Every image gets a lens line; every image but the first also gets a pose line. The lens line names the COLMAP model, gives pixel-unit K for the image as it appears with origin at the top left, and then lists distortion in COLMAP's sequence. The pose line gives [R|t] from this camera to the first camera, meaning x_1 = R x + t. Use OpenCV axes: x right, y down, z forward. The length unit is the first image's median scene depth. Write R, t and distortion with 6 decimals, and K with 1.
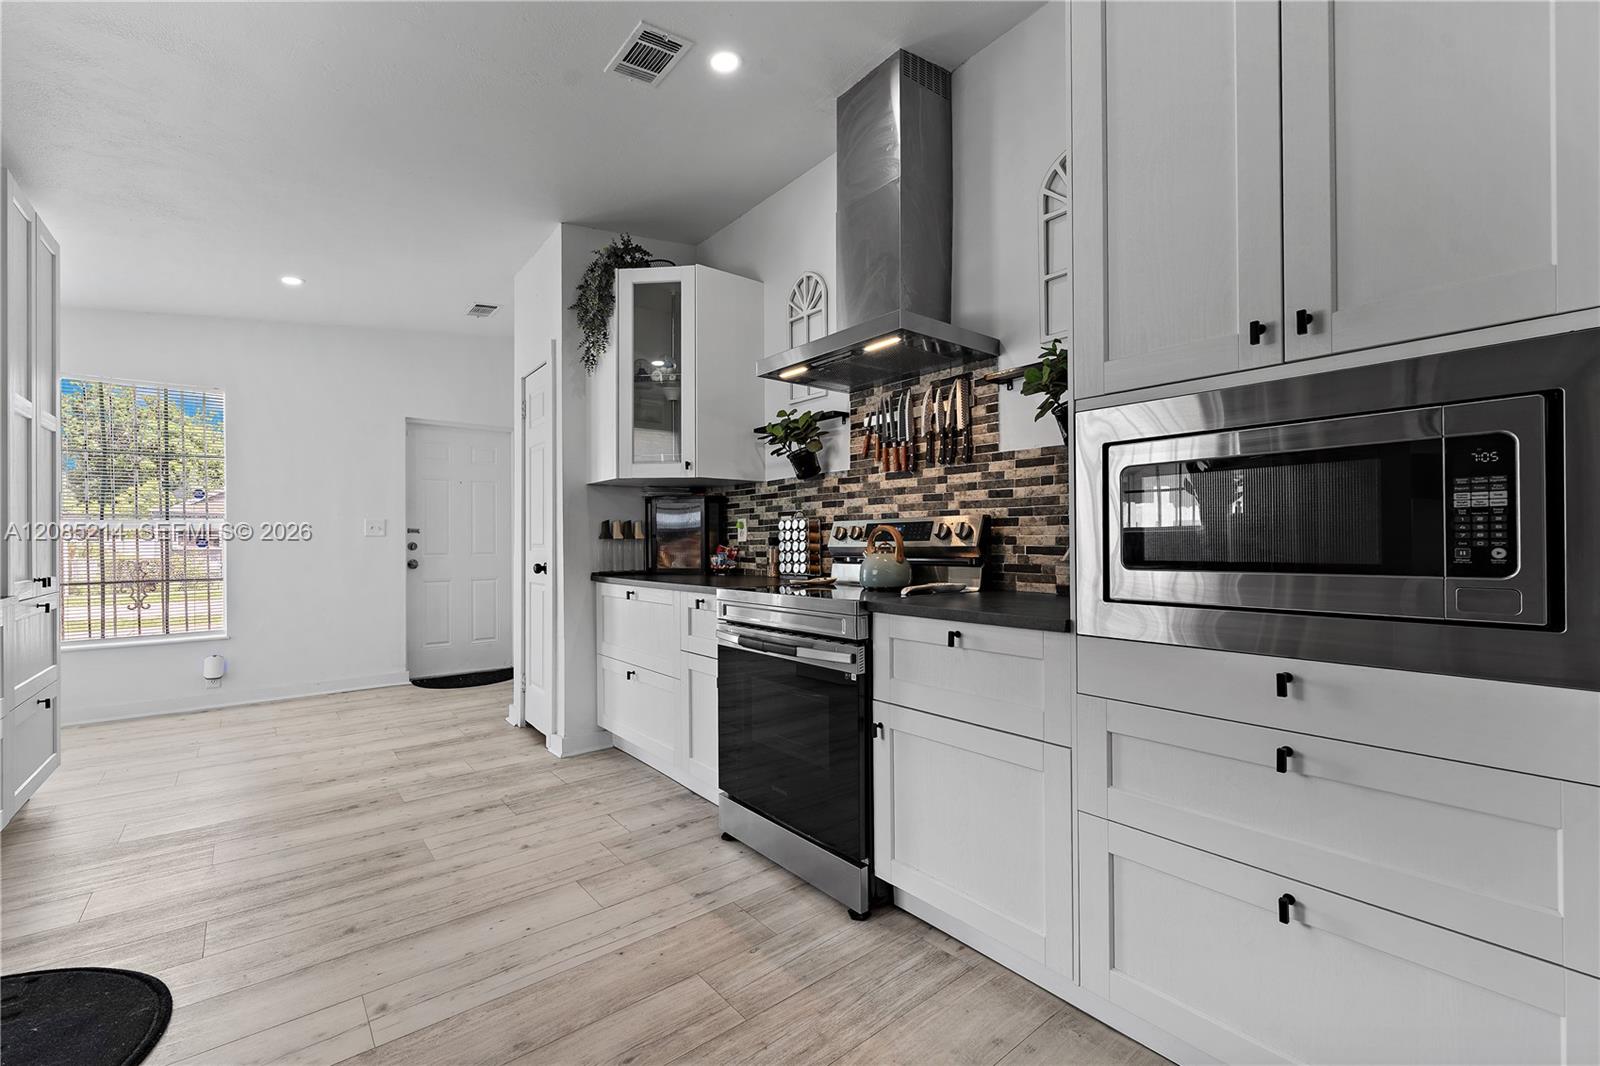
lens RADIAL K [[667.8, 0, 796.7], [0, 667.8, 543.8], [0, 0, 1]] dist [0.001101, -0.000173]
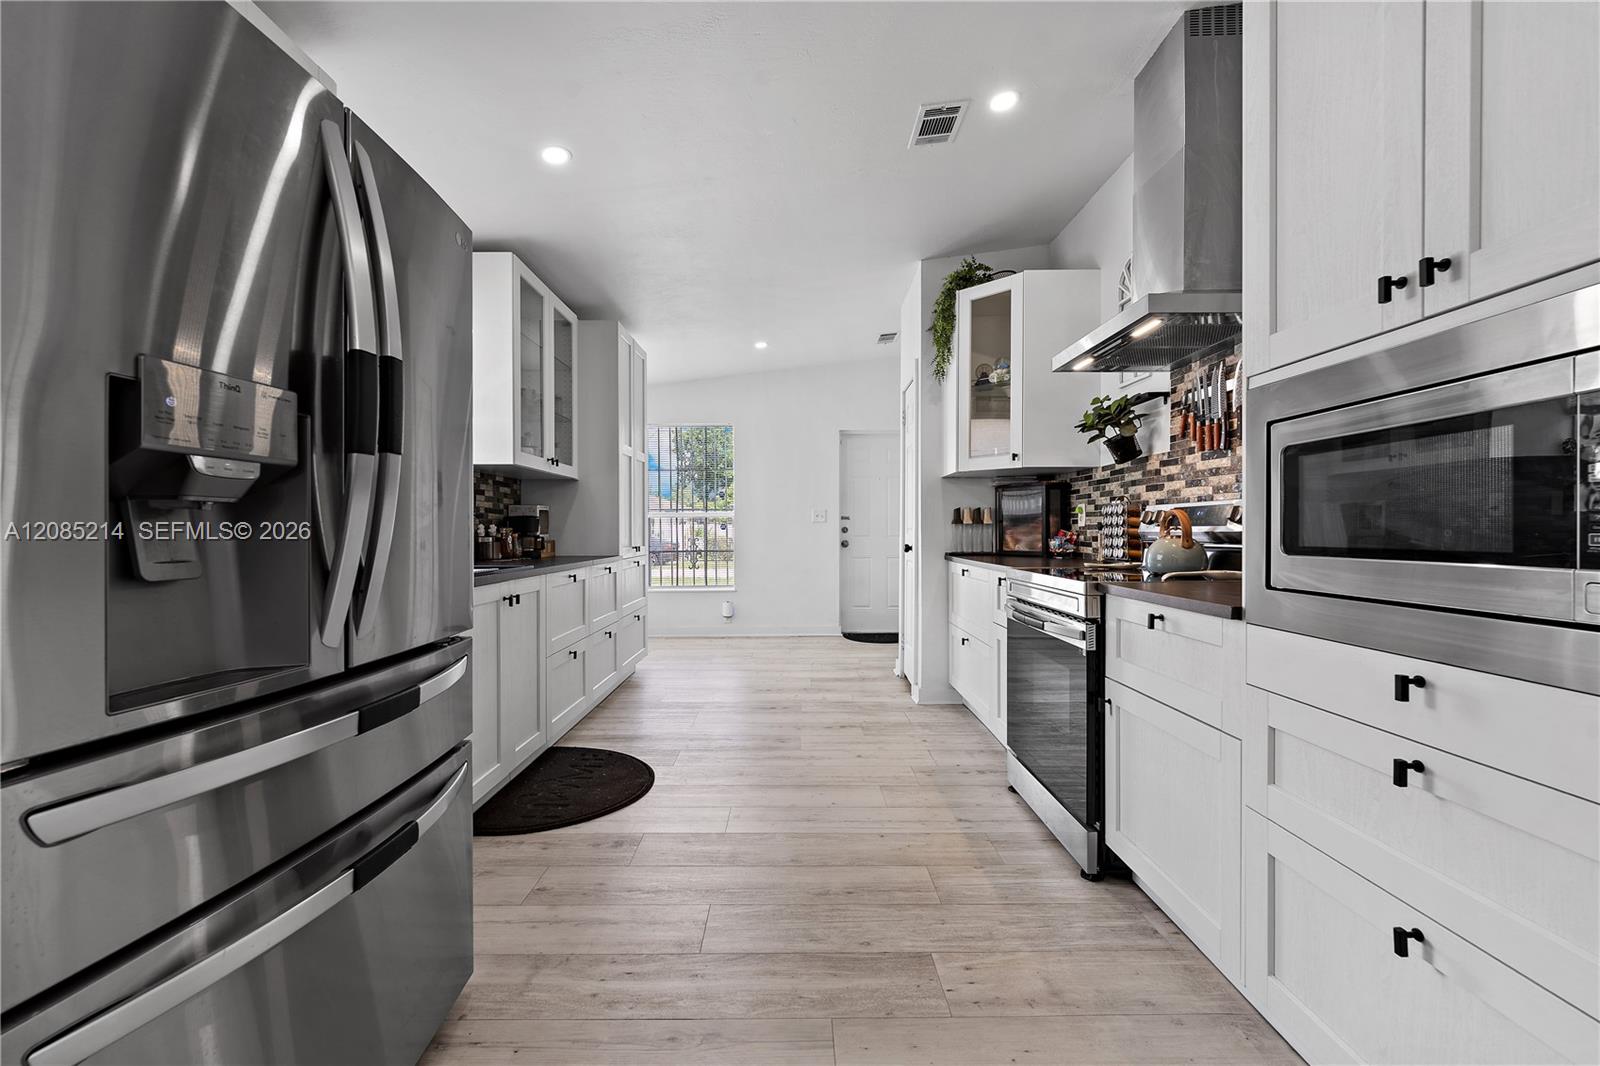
lens RADIAL K [[648.2, 0, 795.9], [0, 648.2, 539.5], [0, 0, 1]] dist [0.000355, -0.000058]
pose [[0.779761, 0.013410, -0.625933, 0.243260], [-0.003085, 0.999841, 0.017577, 0.001010], [0.626069, -0.011774, 0.779679, -0.063463]]
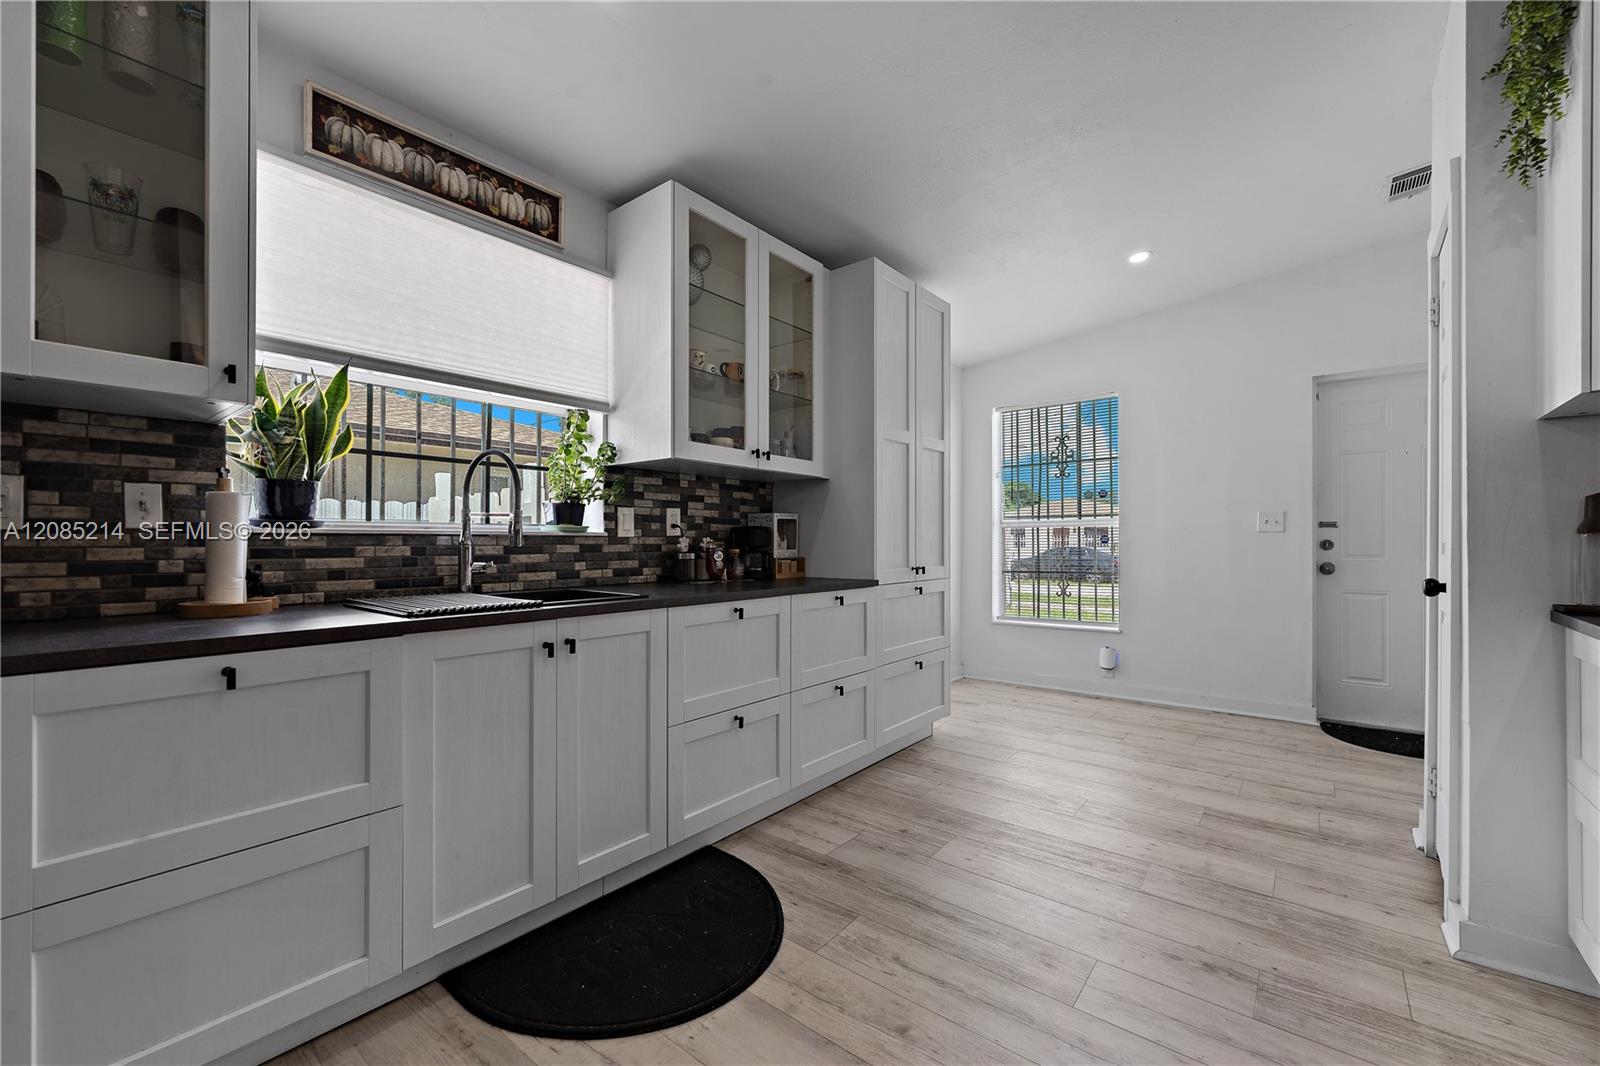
lens RADIAL K [[648.2, 0, 795.9], [0, 648.2, 539.5], [0, 0, 1]] dist [0.000355, -0.000058]
pose [[0.208797, 0.000875, -0.977959, 0.036032], [-0.002760, 0.999996, 0.000305, -0.001421], [0.977955, 0.002636, 0.208799, 0.460683]]
